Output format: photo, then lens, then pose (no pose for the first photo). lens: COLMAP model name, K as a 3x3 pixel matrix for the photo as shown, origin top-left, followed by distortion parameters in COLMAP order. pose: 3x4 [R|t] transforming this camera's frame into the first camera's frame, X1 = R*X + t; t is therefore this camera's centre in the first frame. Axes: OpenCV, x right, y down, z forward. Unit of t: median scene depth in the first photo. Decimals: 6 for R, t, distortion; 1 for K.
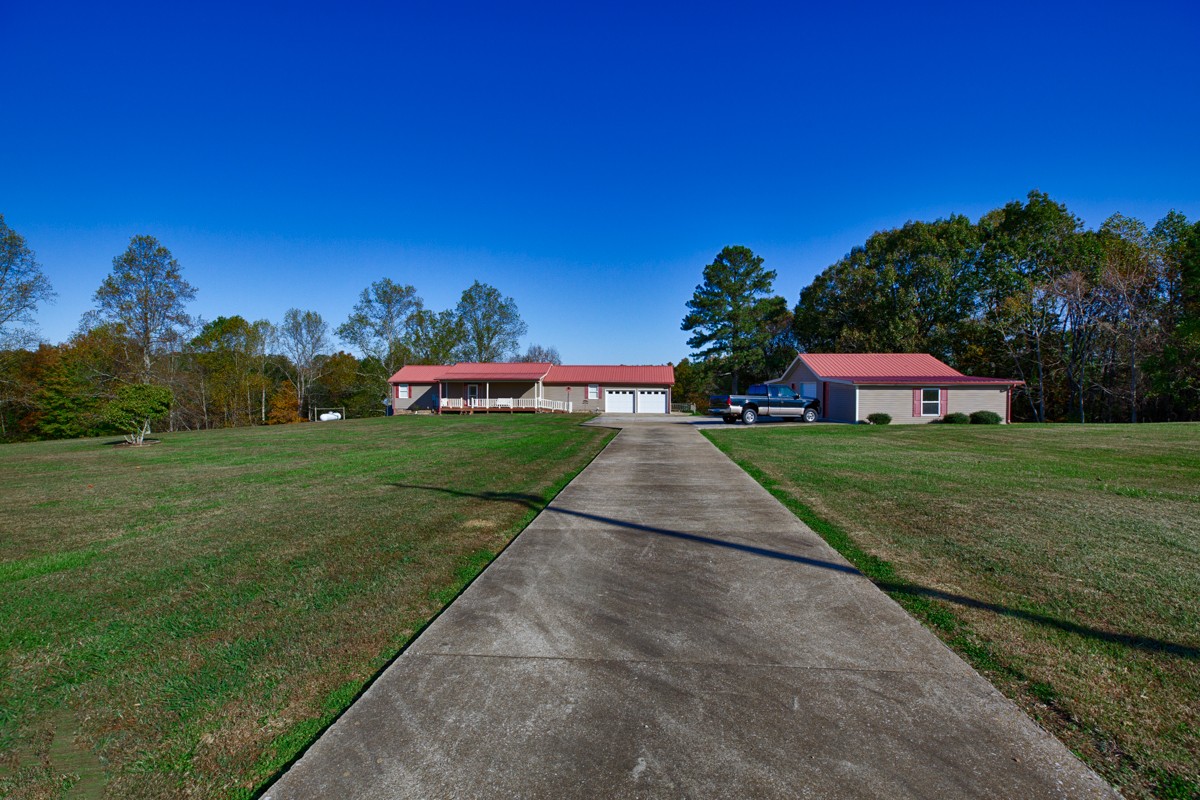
lens RADIAL K [[562.4, 0, 594.8], [0, 562.4, 406.7], [0, 0, 1]] dist [0.006264, 0.000572]
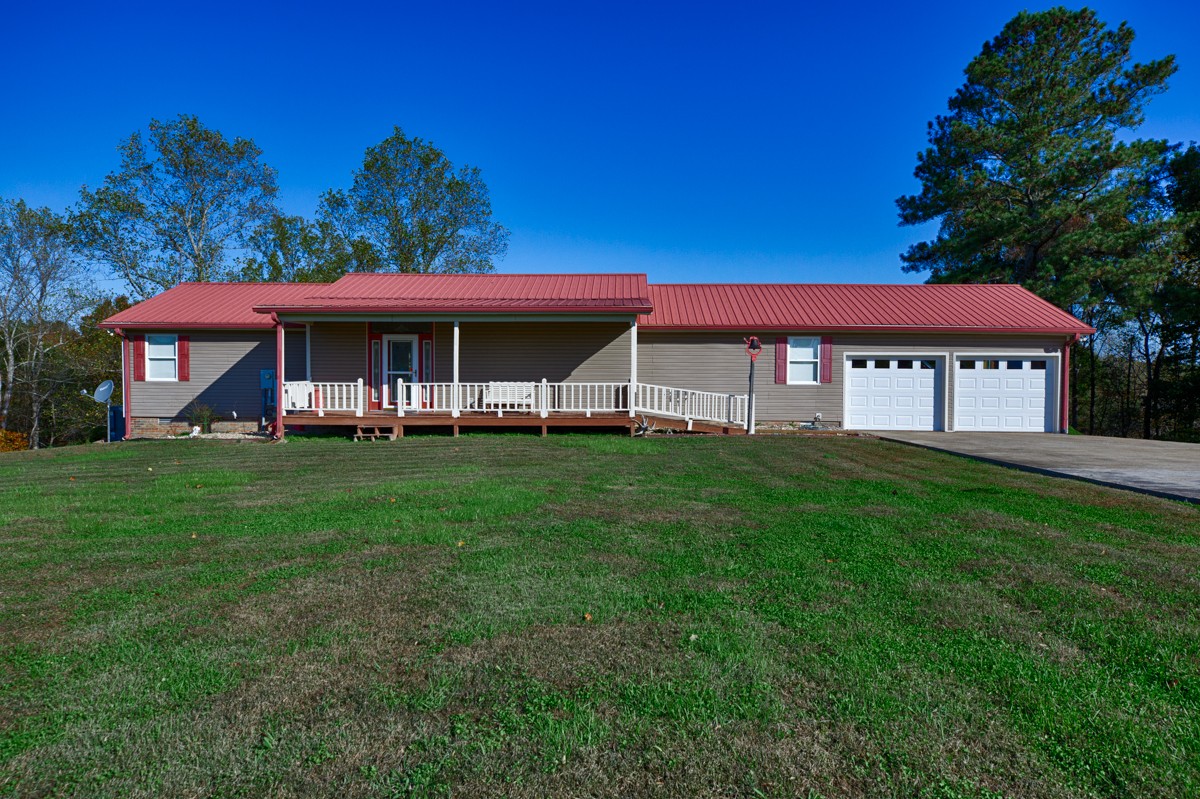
lens RADIAL K [[799.0, 0, 600.0], [0, 799.0, 399.5], [0, 0, 1]] dist [0.075771, 0.001320]
pose [[0.998755, 0.000603, 0.049874, -0.133292], [-0.000239, 0.999973, -0.007309, -0.002625], [-0.049877, 0.007288, 0.998729, 0.575579]]
